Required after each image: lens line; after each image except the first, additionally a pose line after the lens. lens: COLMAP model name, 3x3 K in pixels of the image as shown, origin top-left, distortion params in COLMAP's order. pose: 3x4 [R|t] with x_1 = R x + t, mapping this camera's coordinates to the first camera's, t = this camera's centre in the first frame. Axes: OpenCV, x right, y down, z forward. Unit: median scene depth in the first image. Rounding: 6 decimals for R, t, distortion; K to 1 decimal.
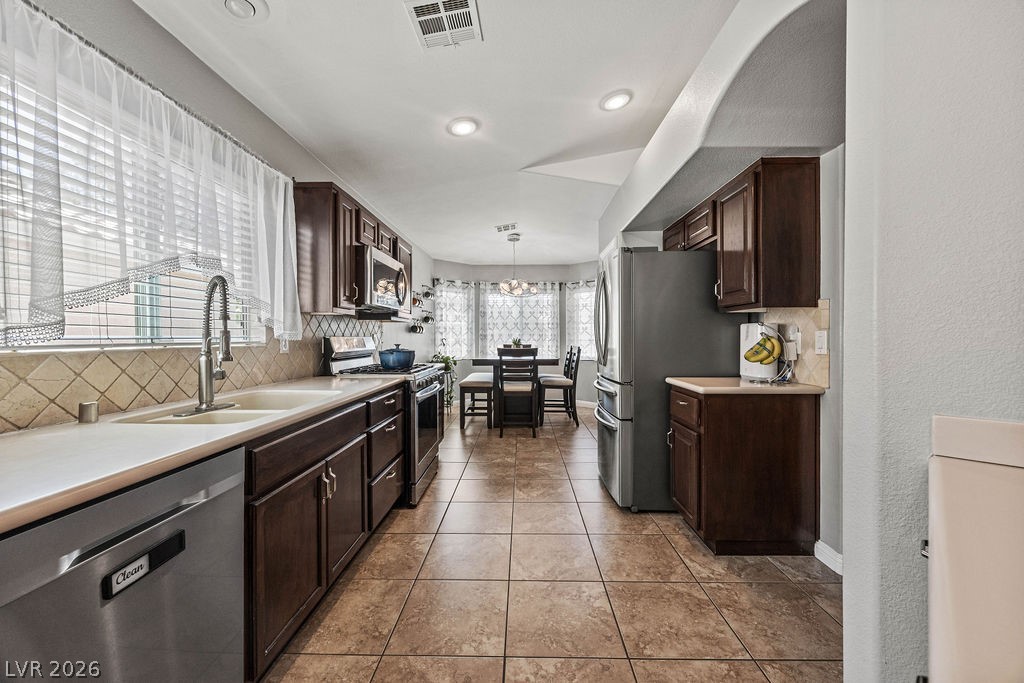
lens RADIAL K [[394.0, 0, 517.4], [0, 394.0, 339.0], [0, 0, 1]] dist [-0.000469, -0.000001]
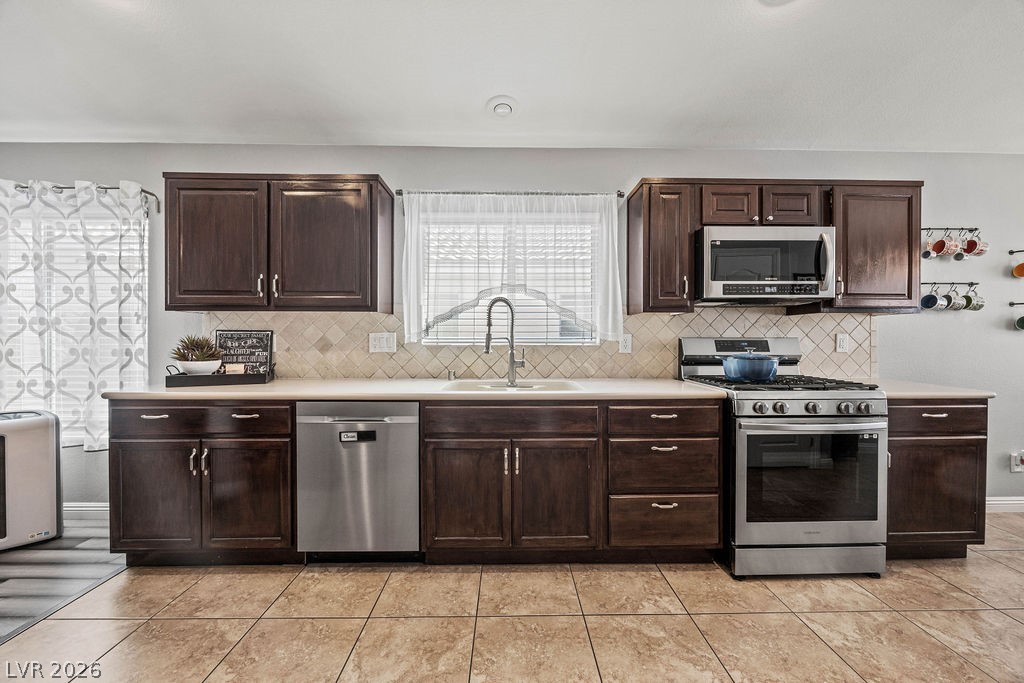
lens RADIAL K [[394.0, 0, 516.2], [0, 394.0, 341.1], [0, 0, 1]] dist [-0.000469, -0.000001]
pose [[0.036170, 0.006180, -0.999327, 0.722059], [-0.007238, 0.999956, 0.005921, -0.001326], [0.999319, 0.007019, 0.036213, 0.970126]]
